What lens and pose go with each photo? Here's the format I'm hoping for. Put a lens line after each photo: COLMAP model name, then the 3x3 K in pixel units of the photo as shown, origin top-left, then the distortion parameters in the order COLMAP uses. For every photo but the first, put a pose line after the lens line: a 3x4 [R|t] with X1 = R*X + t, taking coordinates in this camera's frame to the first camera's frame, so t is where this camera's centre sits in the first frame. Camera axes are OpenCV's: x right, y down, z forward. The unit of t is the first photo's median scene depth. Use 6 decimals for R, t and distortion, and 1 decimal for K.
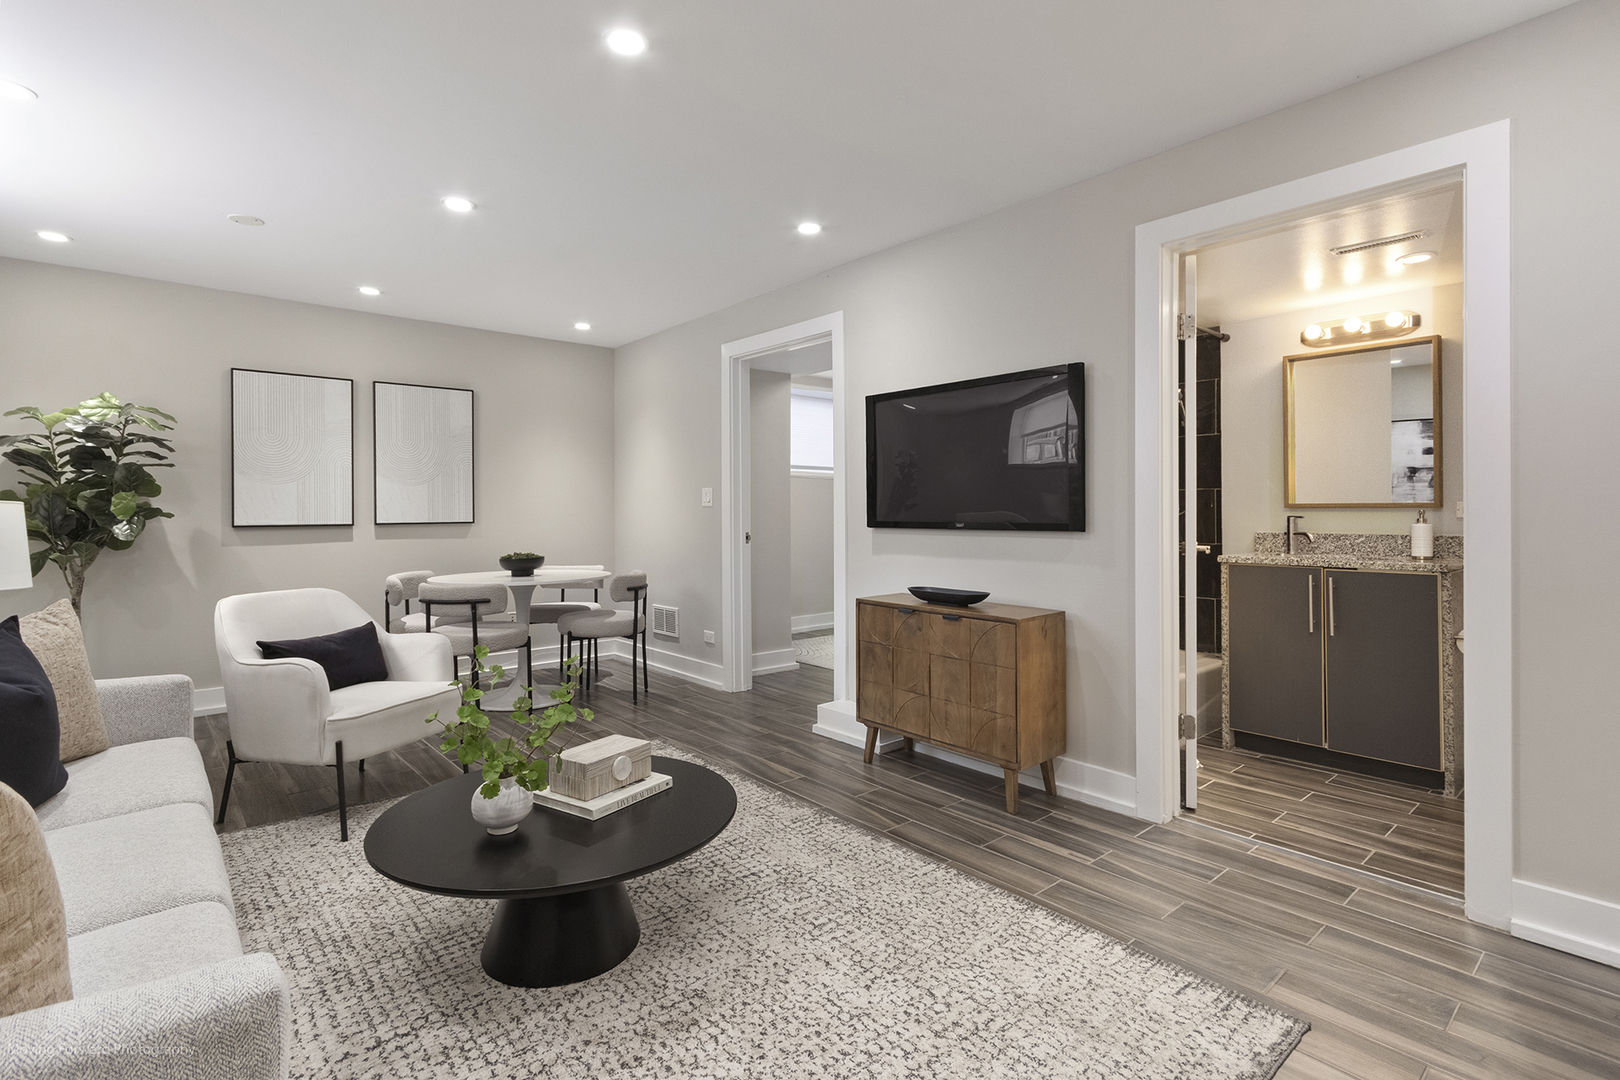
lens RADIAL K [[748.0, 0, 804.3], [0, 748.0, 506.4], [0, 0, 1]] dist [-0.000721, 0.000360]
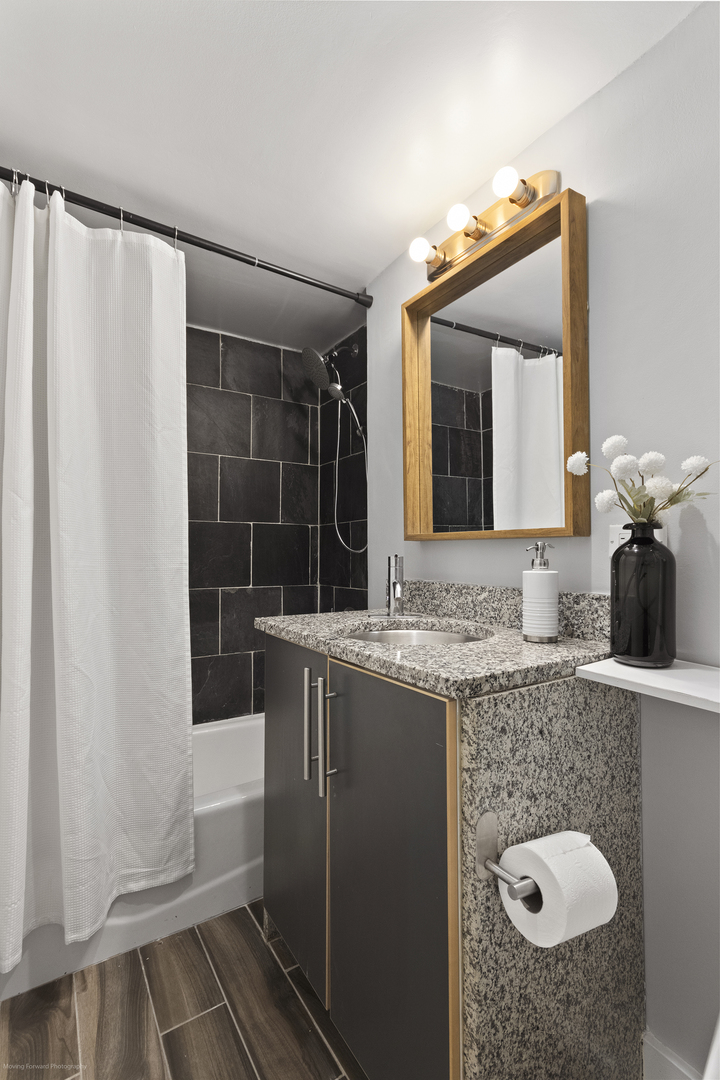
lens RADIAL K [[498.6, 0, 369.9], [0, 498.6, 542.5], [0, 0, 1]] dist [-0.000721, 0.000360]
pose [[0.993439, -0.004294, -0.114282, 0.688866], [0.002827, 0.999912, -0.012995, 0.008835], [0.114328, 0.012586, 0.993363, 0.598990]]
